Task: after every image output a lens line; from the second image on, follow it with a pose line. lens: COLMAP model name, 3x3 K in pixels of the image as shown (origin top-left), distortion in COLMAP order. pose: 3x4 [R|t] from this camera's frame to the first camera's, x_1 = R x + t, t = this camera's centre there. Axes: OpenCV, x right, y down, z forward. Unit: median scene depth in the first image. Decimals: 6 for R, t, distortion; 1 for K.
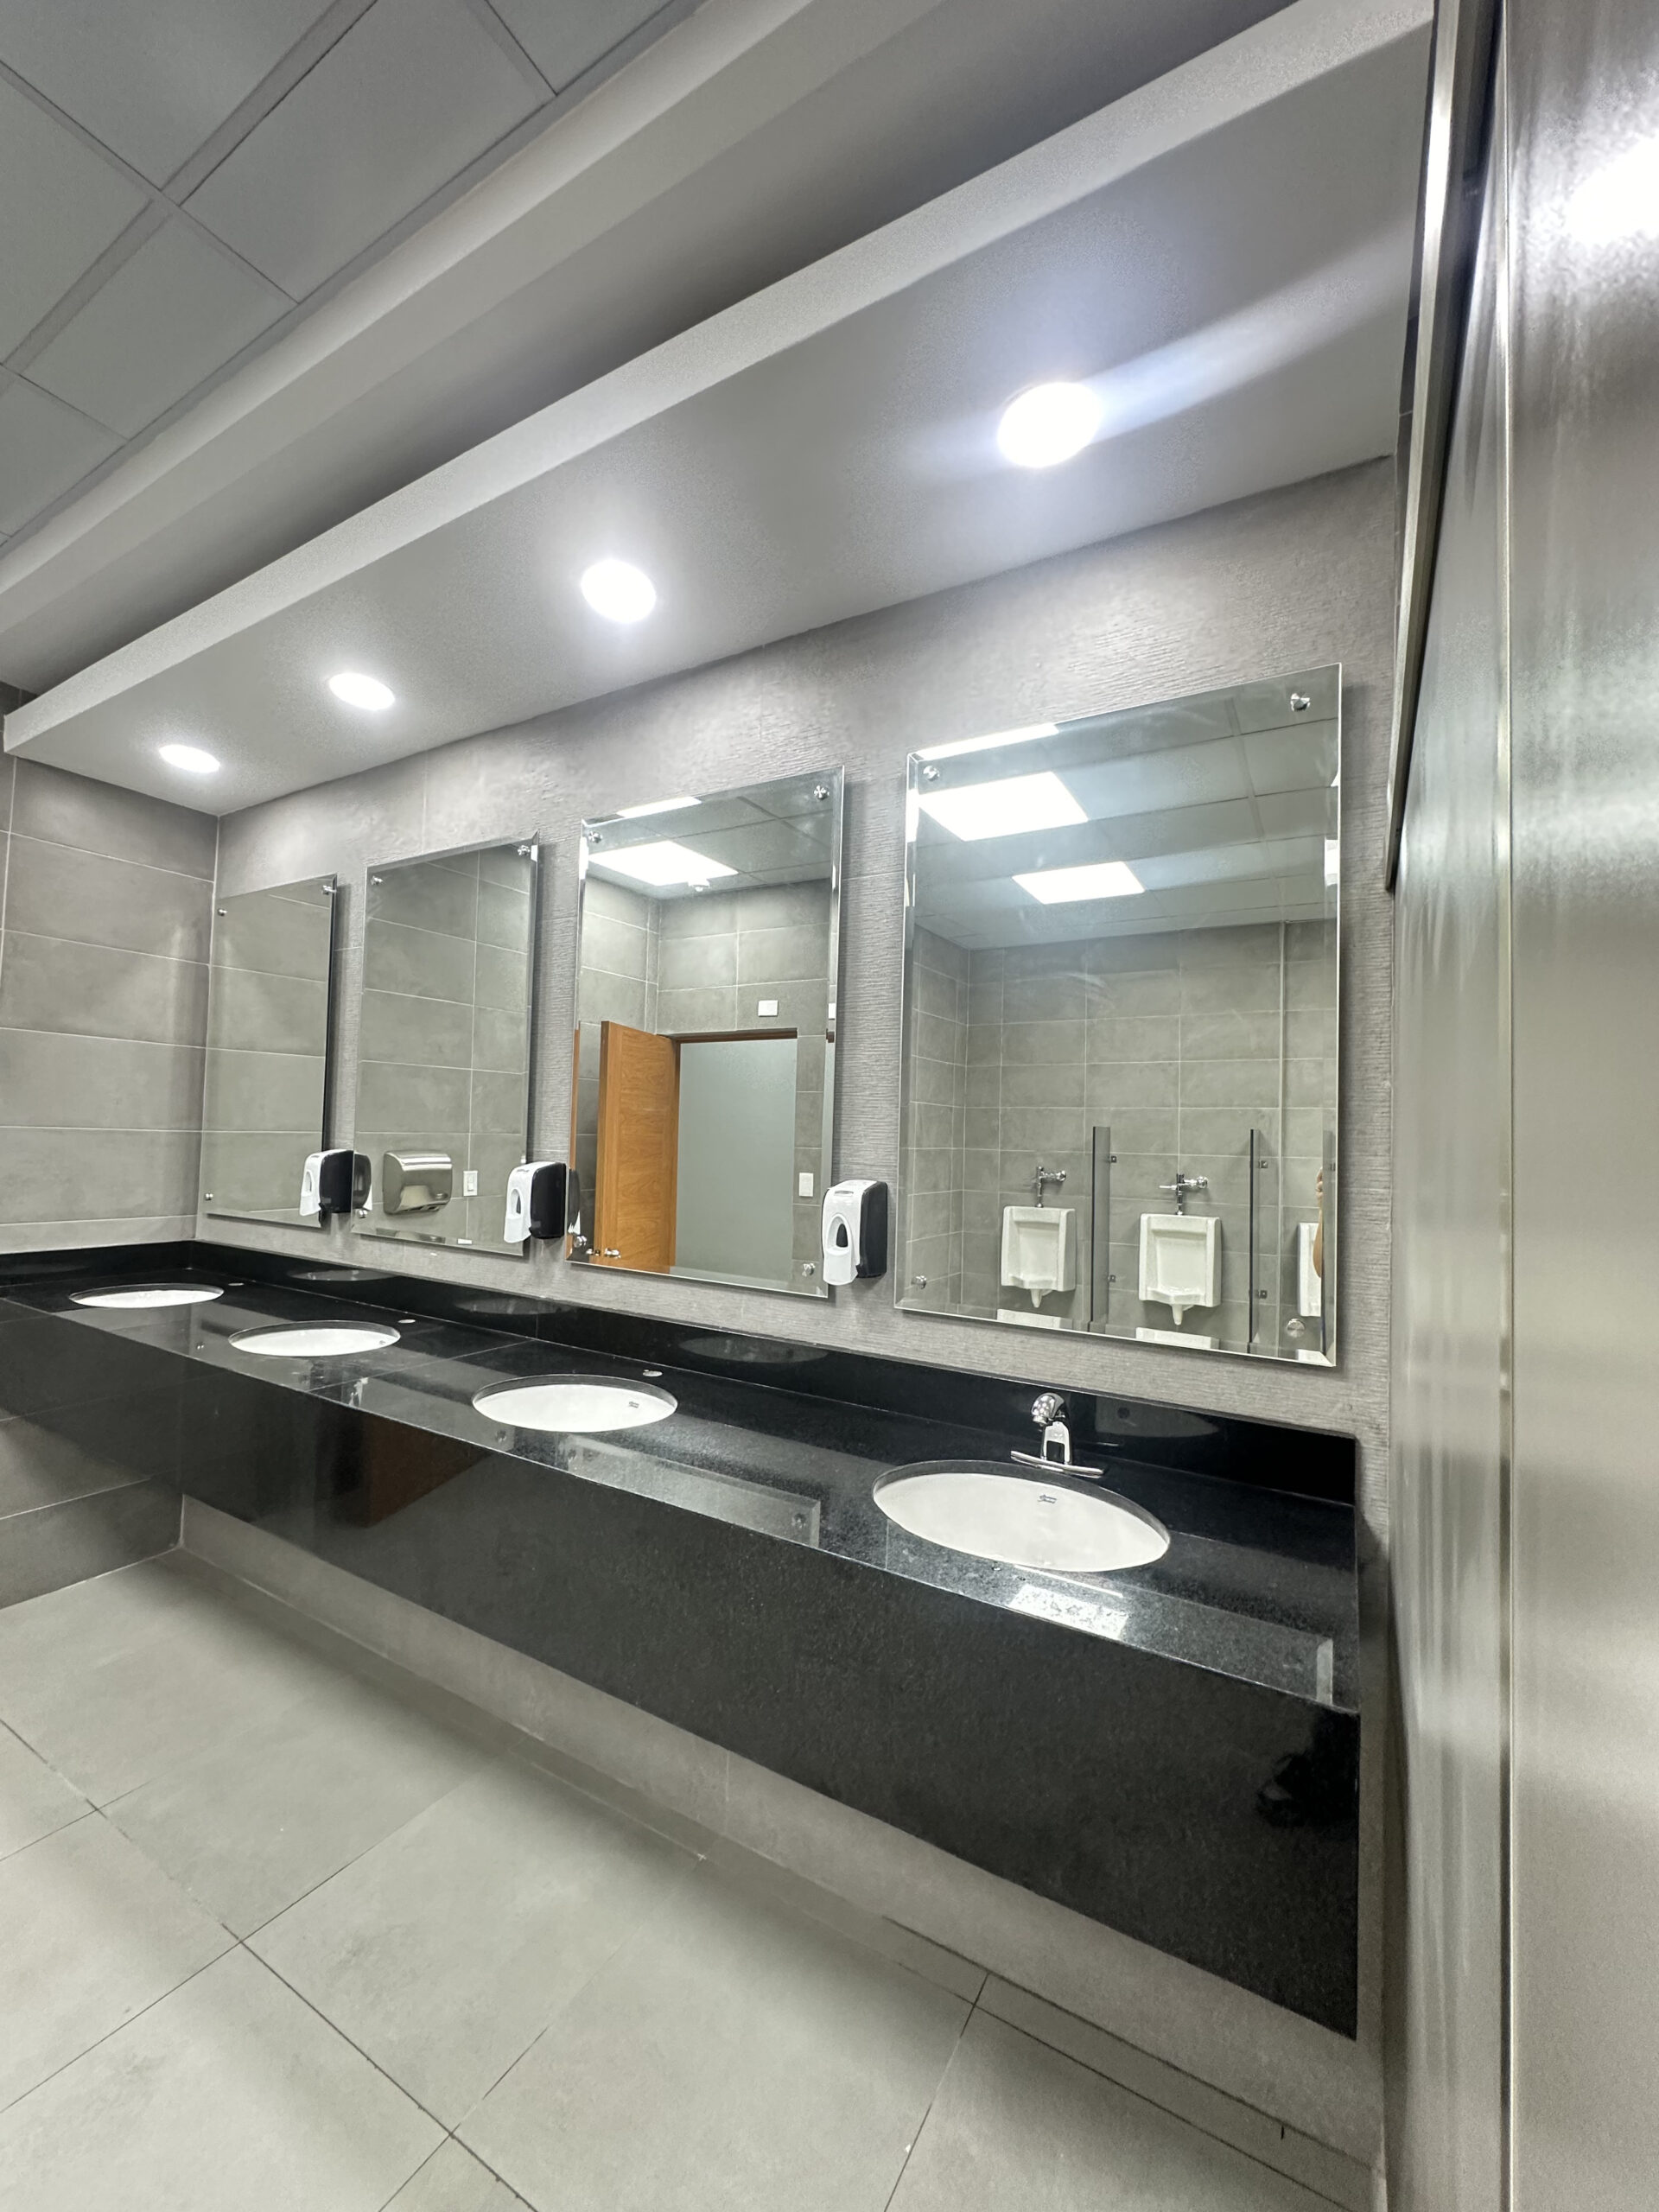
lens RADIAL K [[841.2, 0, 839.8], [0, 841.2, 1090.6], [0, 0, 1]] dist [0.007304, 0.000952]
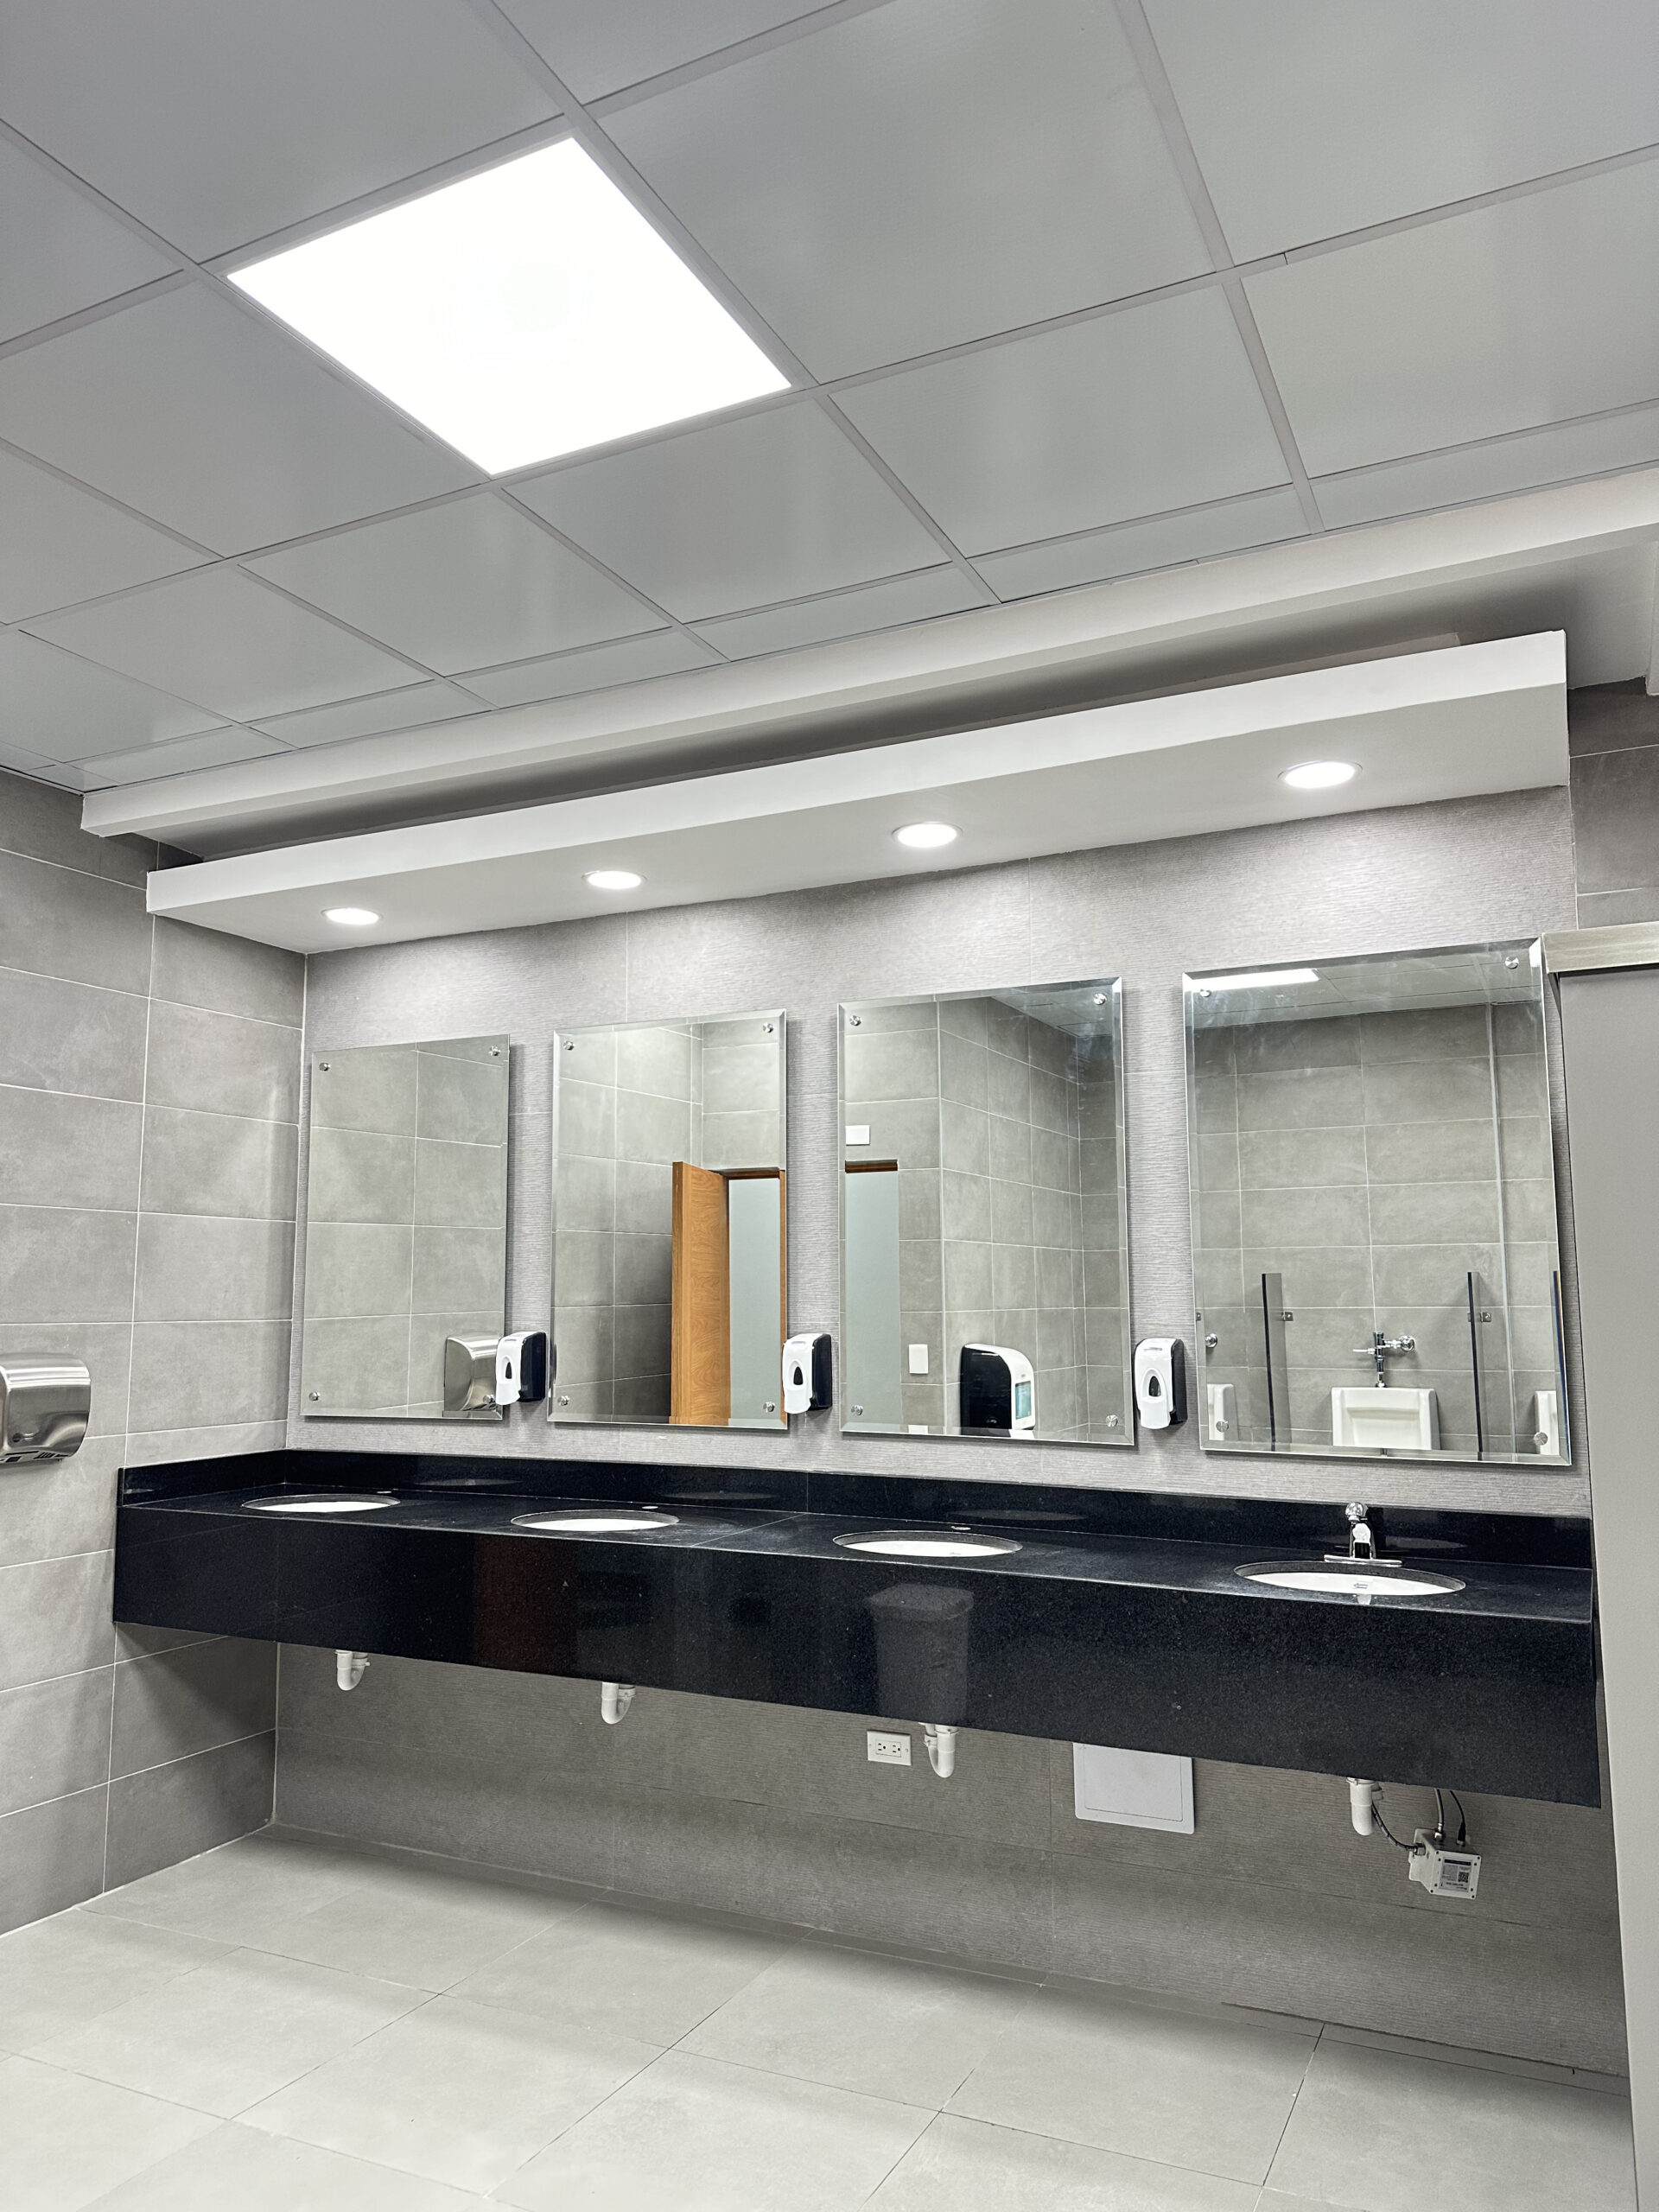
lens RADIAL K [[1515.9, 0, 815.8], [0, 1515.9, 1096.4], [0, 0, 1]] dist [0.079906, -0.022825]
pose [[0.997016, -0.024486, 0.073205, -0.335048], [0.029703, 0.997031, -0.071042, -0.051634], [-0.071248, 0.073005, 0.994783, -0.606826]]
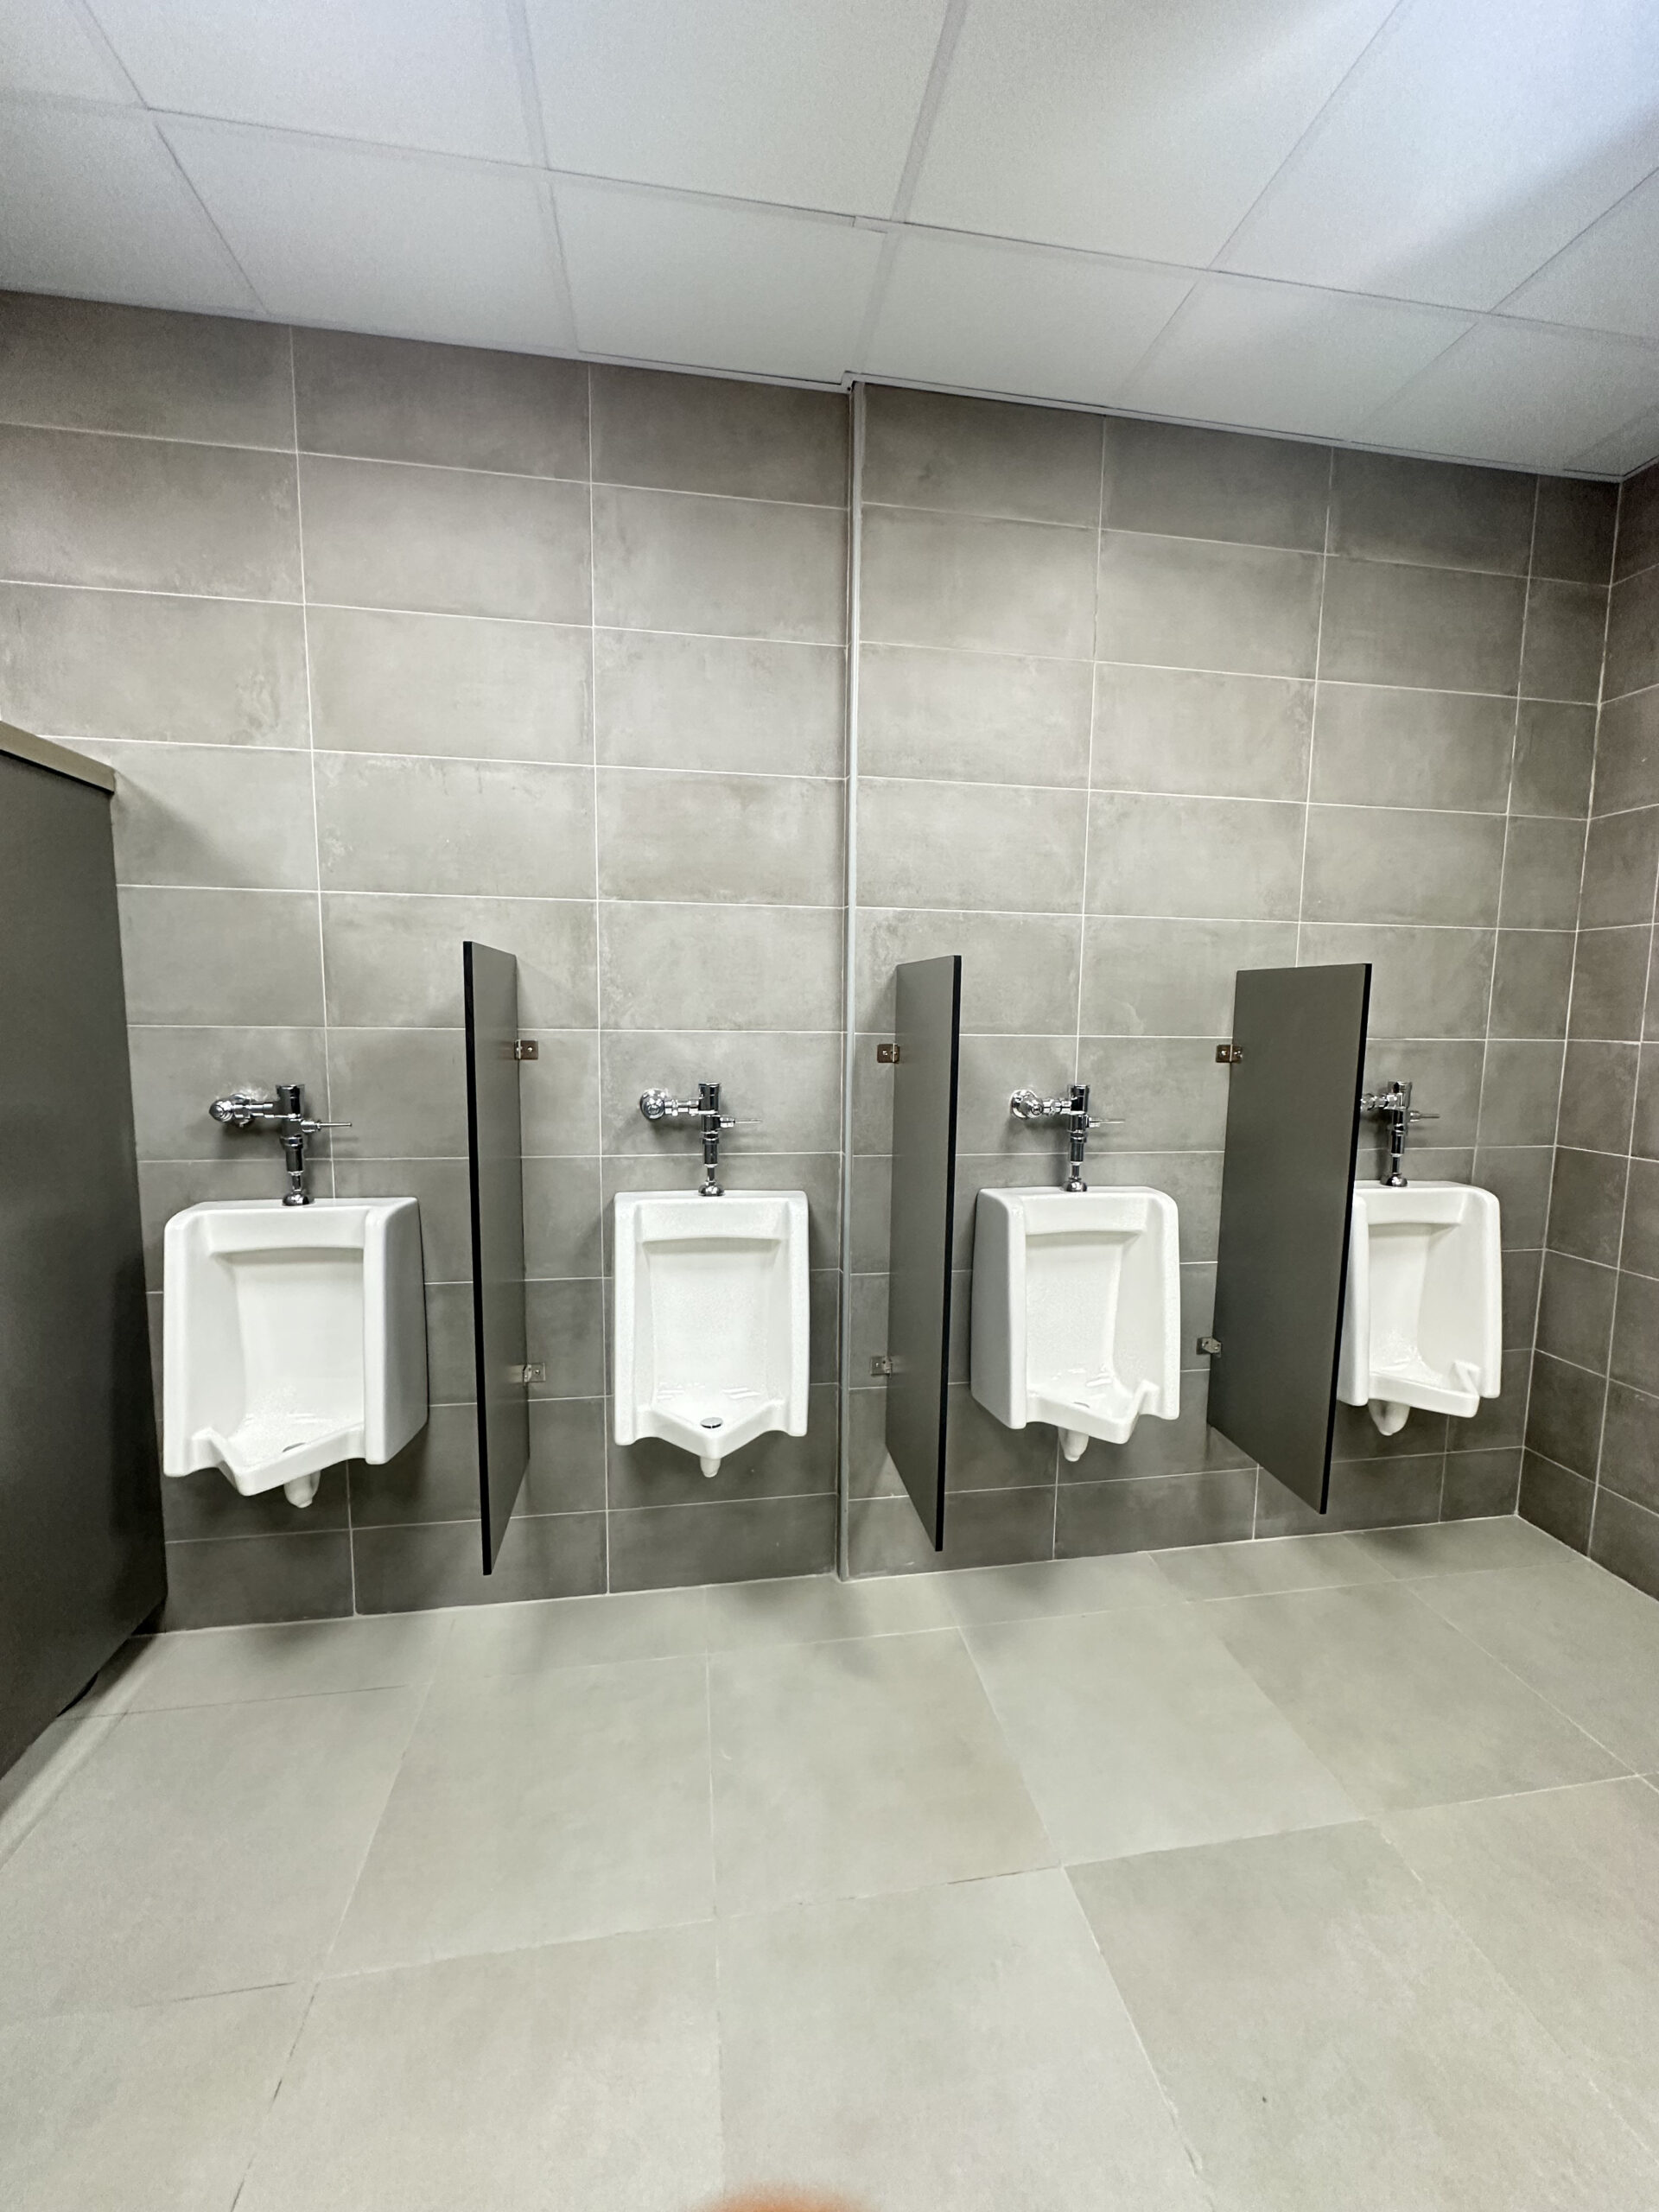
lens RADIAL K [[907.3, 0, 833.6], [0, 907.3, 1106.1], [0, 0, 1]] dist [-0.003812, 0.000705]
pose [[0.780101, -0.078640, 0.620692, 0.337129], [-0.023634, 0.987657, 0.154837, 0.080736], [-0.625208, -0.135458, 0.768613, 1.114720]]
